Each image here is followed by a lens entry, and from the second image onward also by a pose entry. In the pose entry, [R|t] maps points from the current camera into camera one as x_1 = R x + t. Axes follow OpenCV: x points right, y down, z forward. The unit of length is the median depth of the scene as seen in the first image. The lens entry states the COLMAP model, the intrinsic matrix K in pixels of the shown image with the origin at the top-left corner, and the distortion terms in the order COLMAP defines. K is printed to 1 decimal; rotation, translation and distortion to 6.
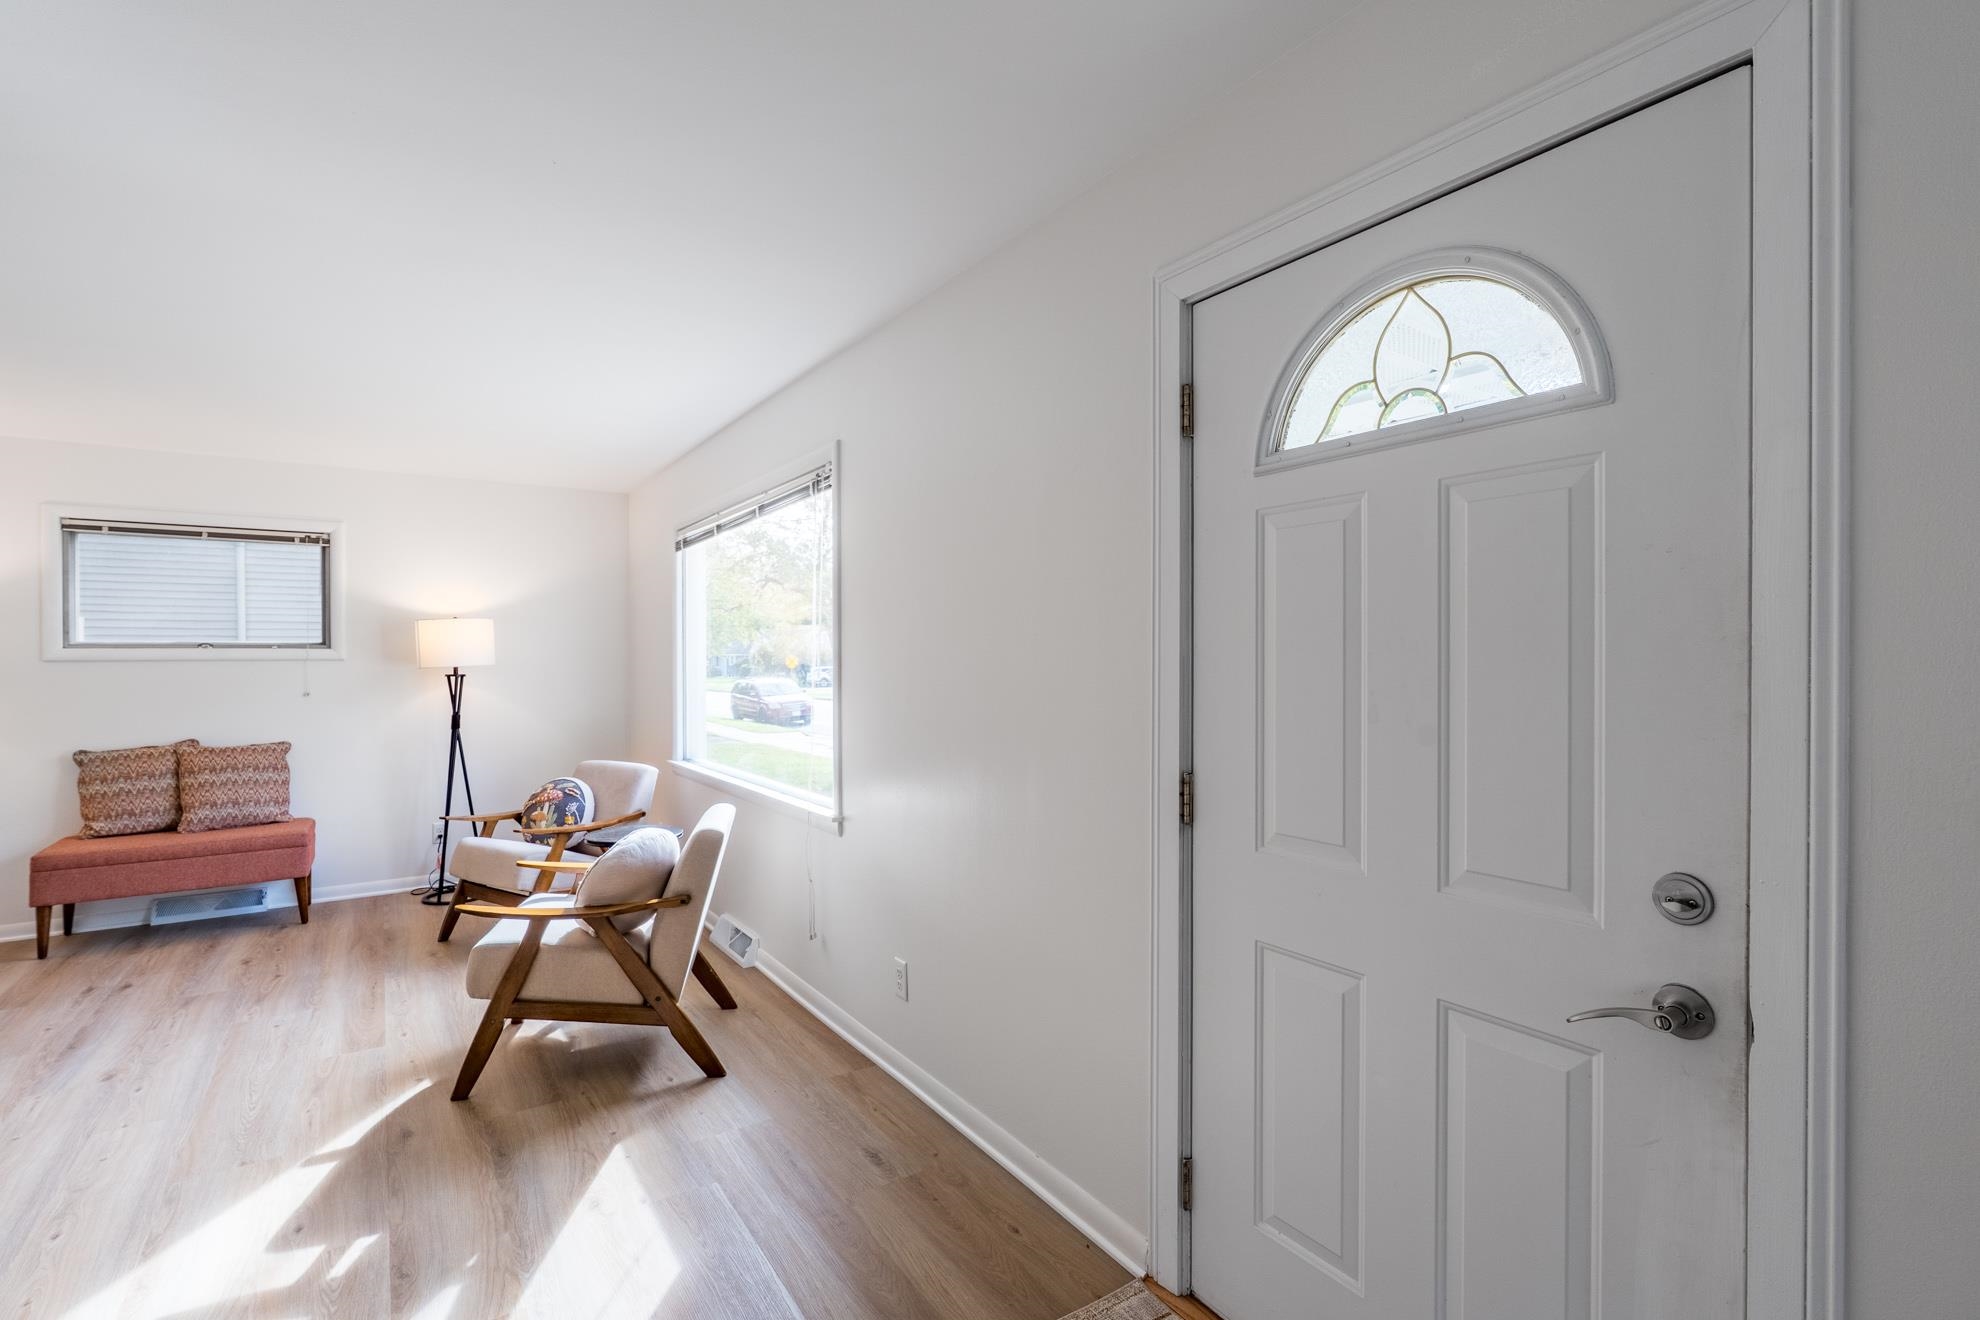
lens RADIAL K [[908.7, 0, 983.1], [0, 908.7, 662.4], [0, 0, 1]] dist [-0.001367, -0.000298]
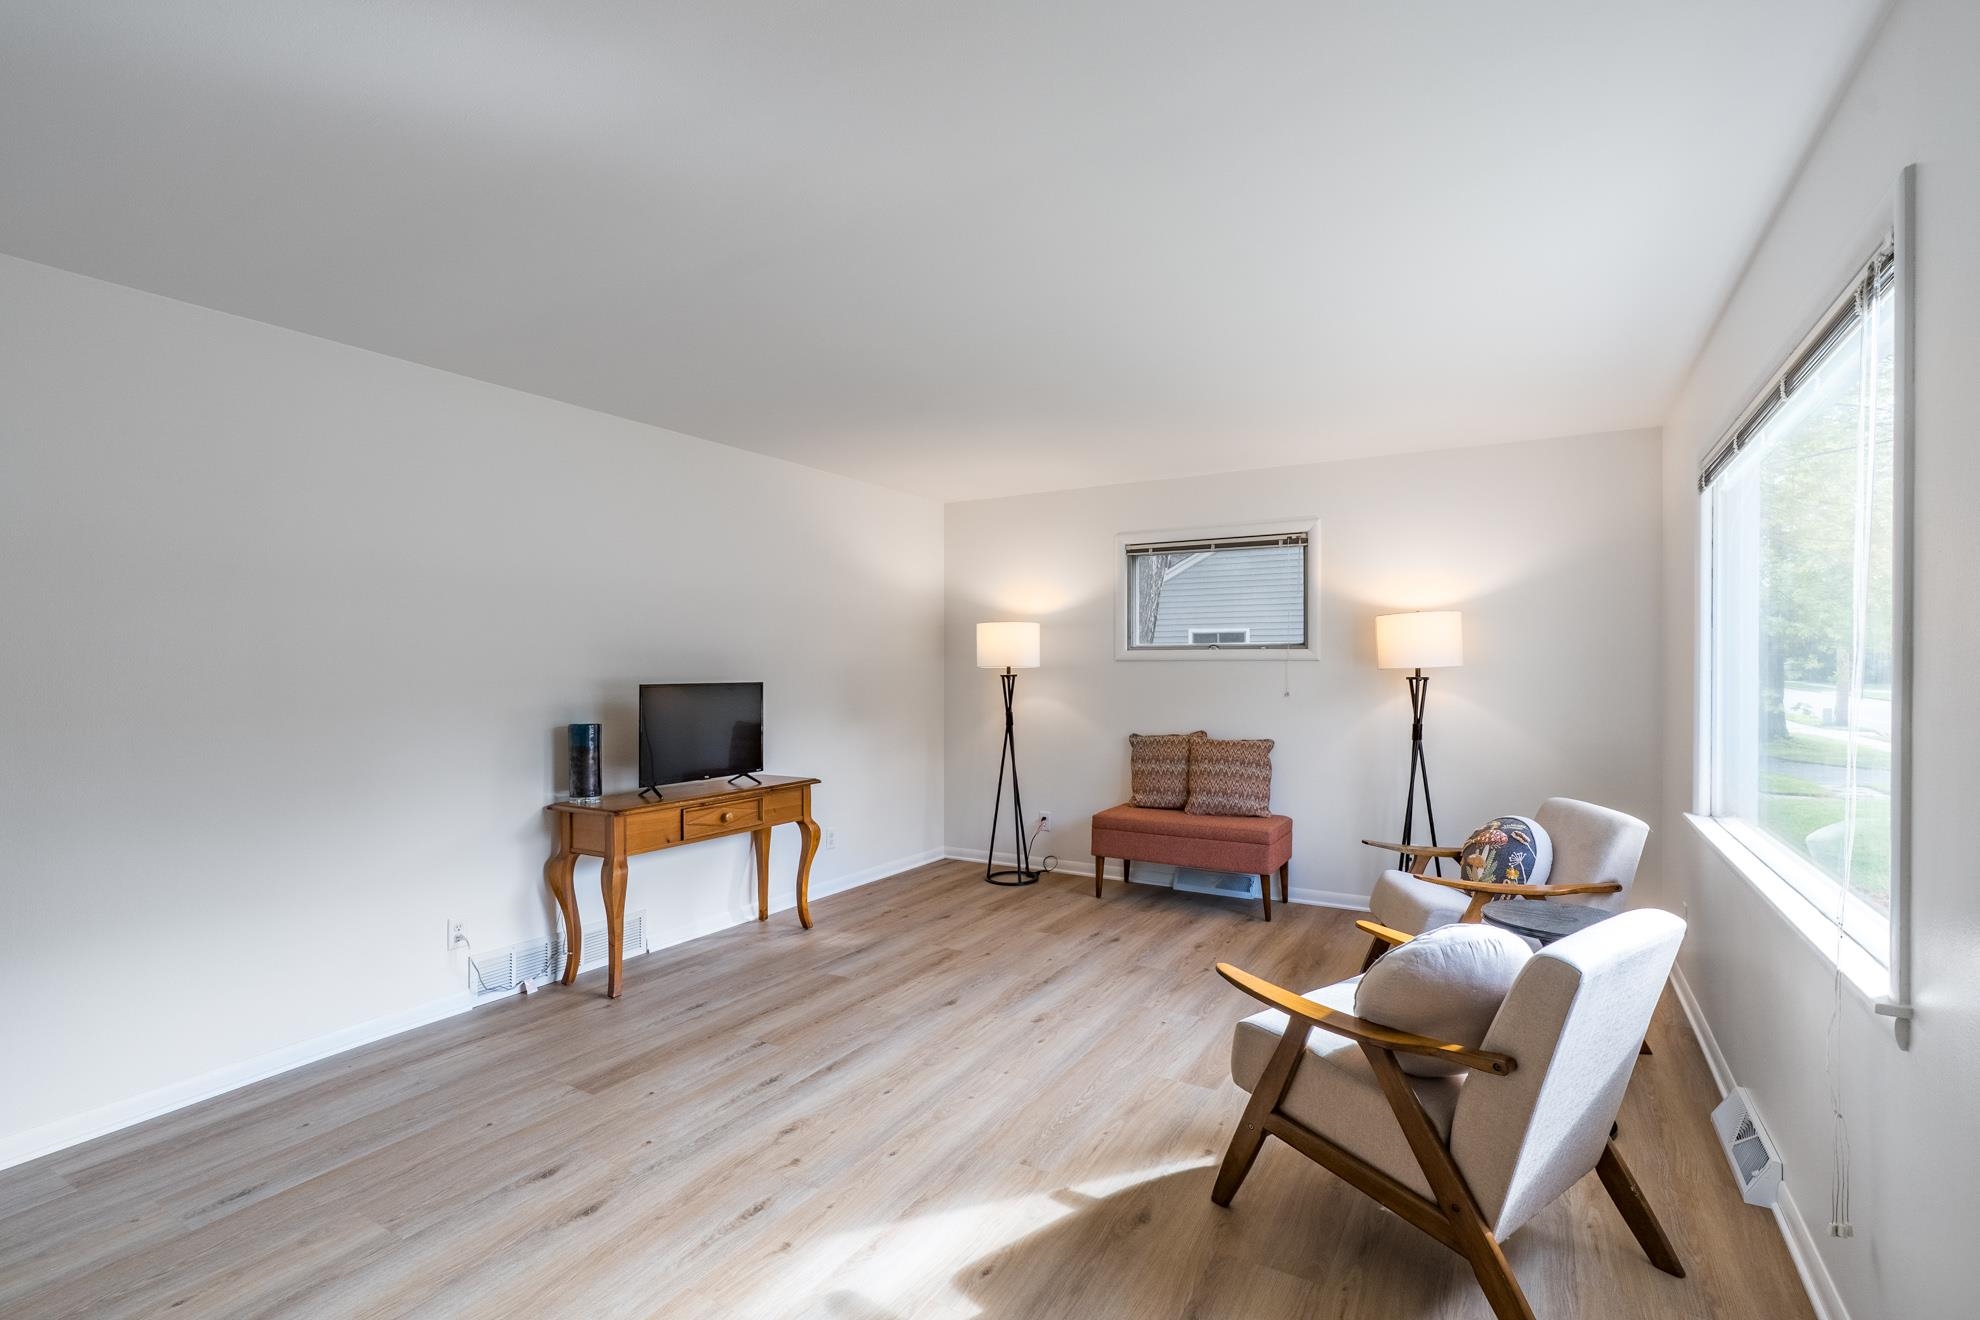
lens RADIAL K [[920.6, 0, 985.7], [0, 920.6, 669.6], [0, 0, 1]] dist [-0.019775, 0.008523]
pose [[0.427853, 0.010008, -0.903793, 0.038405], [-0.006545, 0.999947, 0.007974, 0.001951], [0.903825, 0.002503, 0.427896, 0.285752]]
